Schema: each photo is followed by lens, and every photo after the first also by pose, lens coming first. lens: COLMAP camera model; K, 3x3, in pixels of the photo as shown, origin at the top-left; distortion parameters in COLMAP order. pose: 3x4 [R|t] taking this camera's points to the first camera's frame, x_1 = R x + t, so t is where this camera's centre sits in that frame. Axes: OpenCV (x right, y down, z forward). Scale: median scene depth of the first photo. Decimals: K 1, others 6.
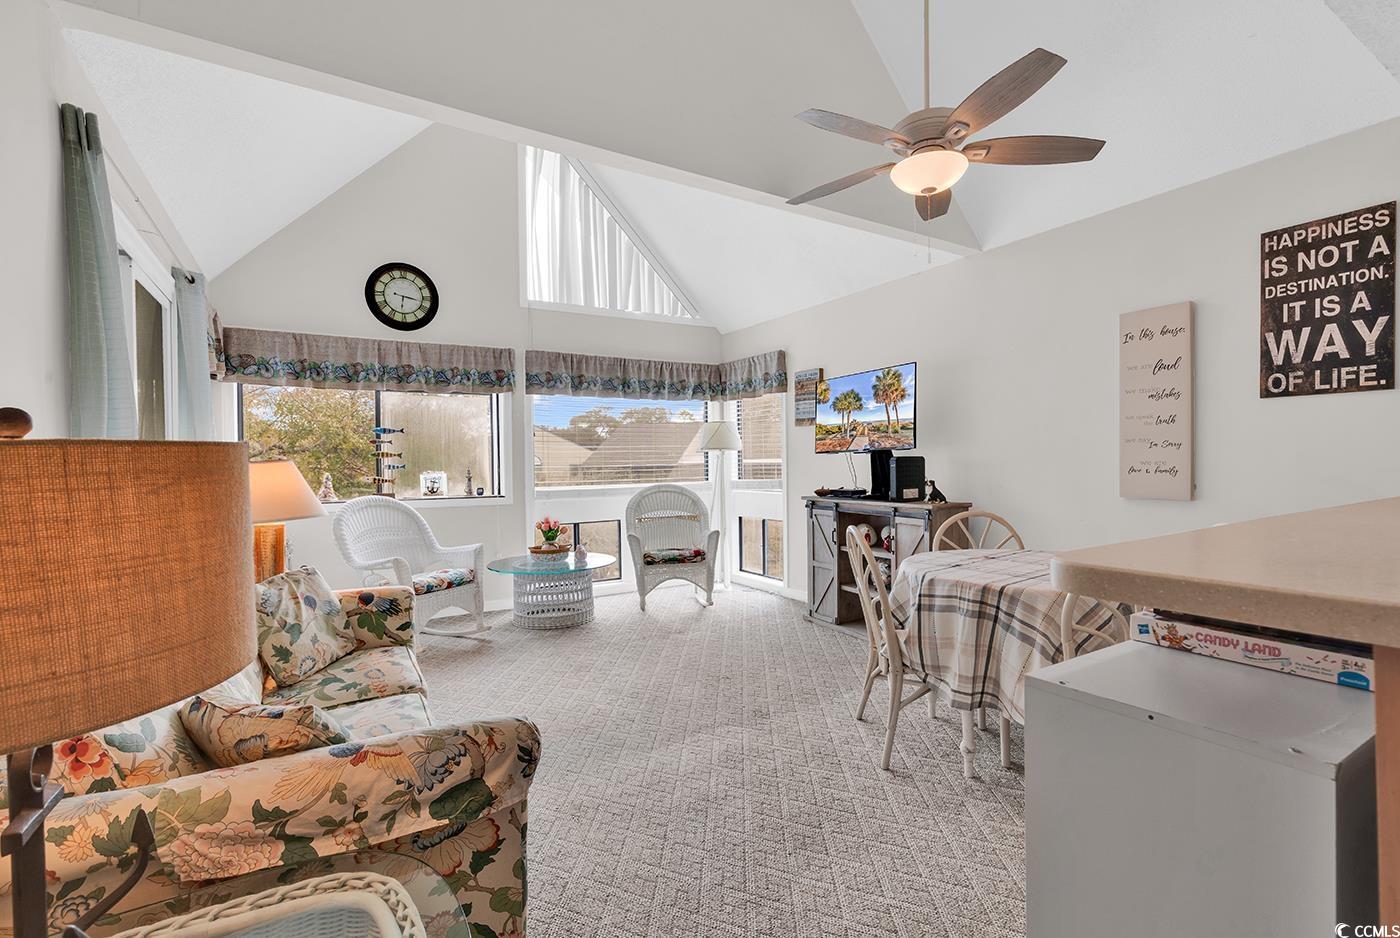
lens RADIAL K [[605.8, 0, 706.8], [0, 605.8, 470.8], [0, 0, 1]] dist [0.002905, -0.000046]
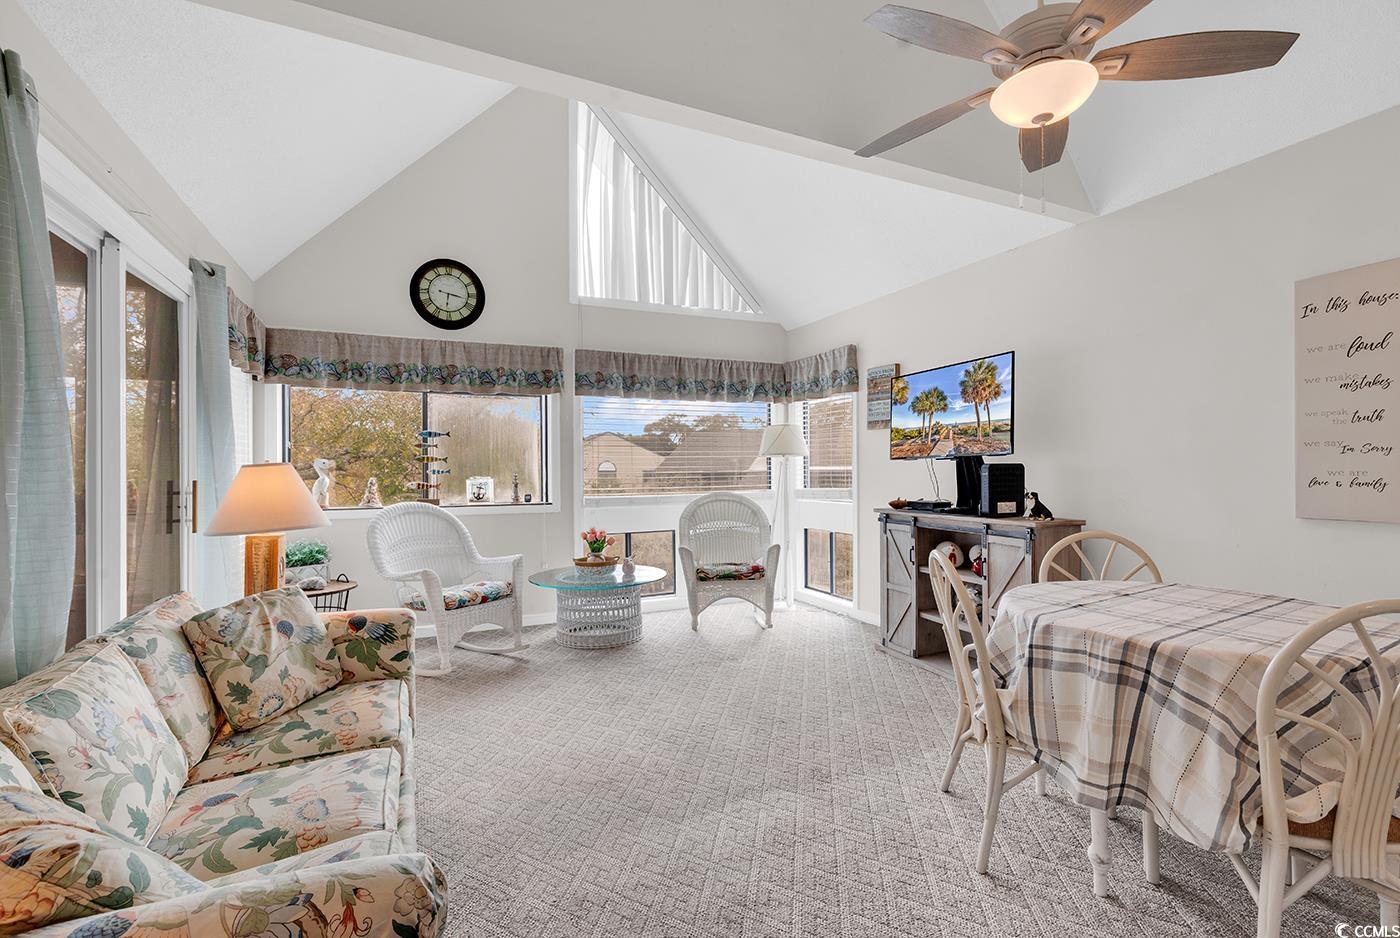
lens RADIAL K [[605.8, 0, 706.8], [0, 605.8, 470.8], [0, 0, 1]] dist [0.002905, -0.000046]
pose [[0.993094, 0.006397, -0.117147, 0.021539], [-0.007691, 0.999914, -0.010598, -0.001382], [0.117069, 0.011426, 0.993058, 0.115660]]
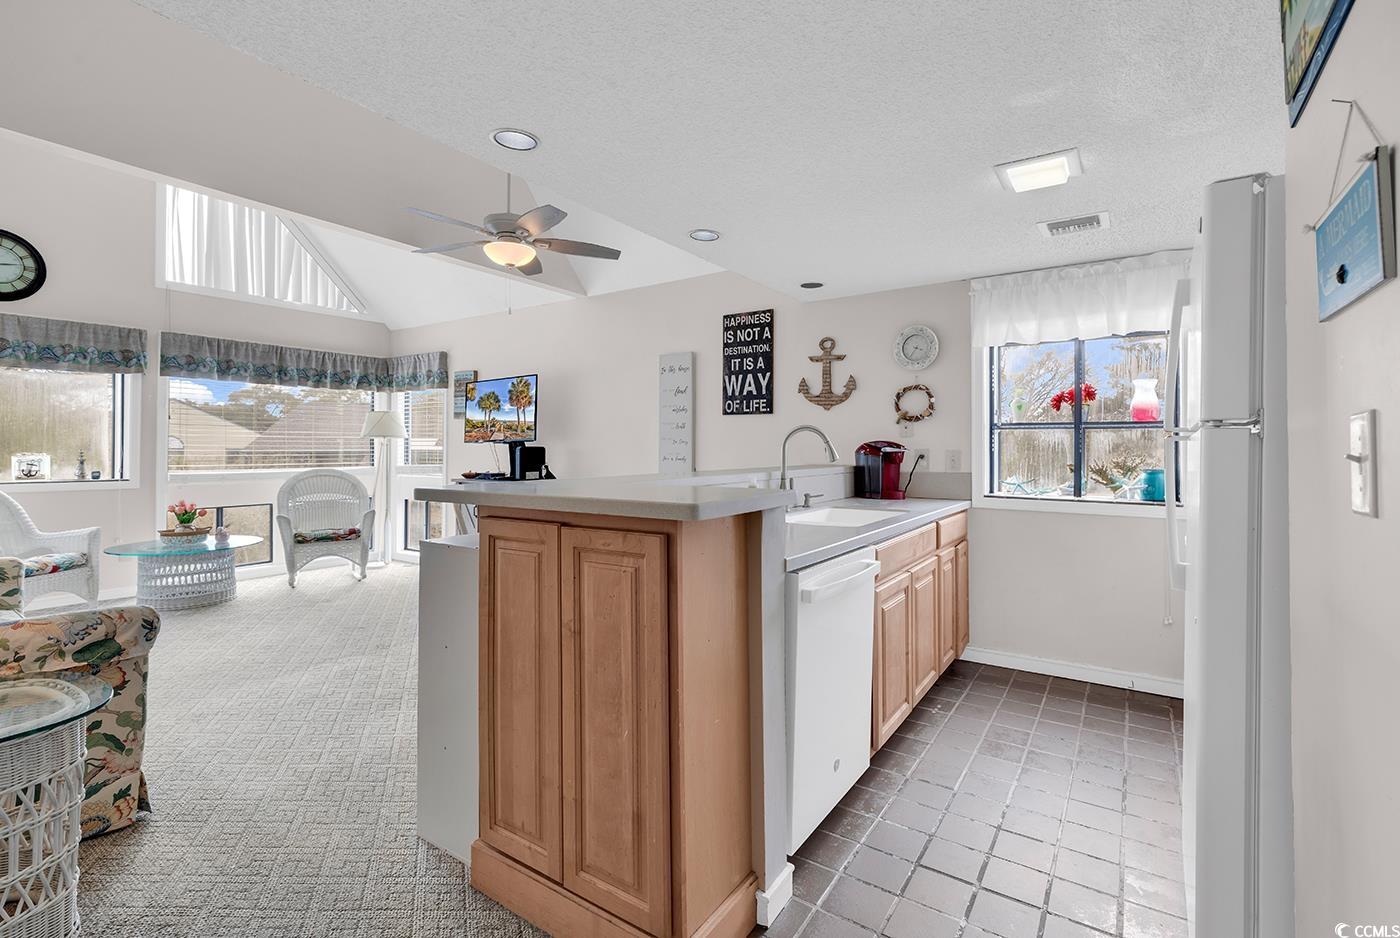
lens RADIAL K [[605.1, 0, 672.1], [0, 605.1, 445.3], [0, 0, 1]] dist [0.002840, 0.000429]
pose [[0.916478, 0.019711, 0.399598, 0.093365], [-0.010117, 0.999608, -0.026105, 0.003985], [-0.399956, 0.019882, 0.916319, -0.301082]]
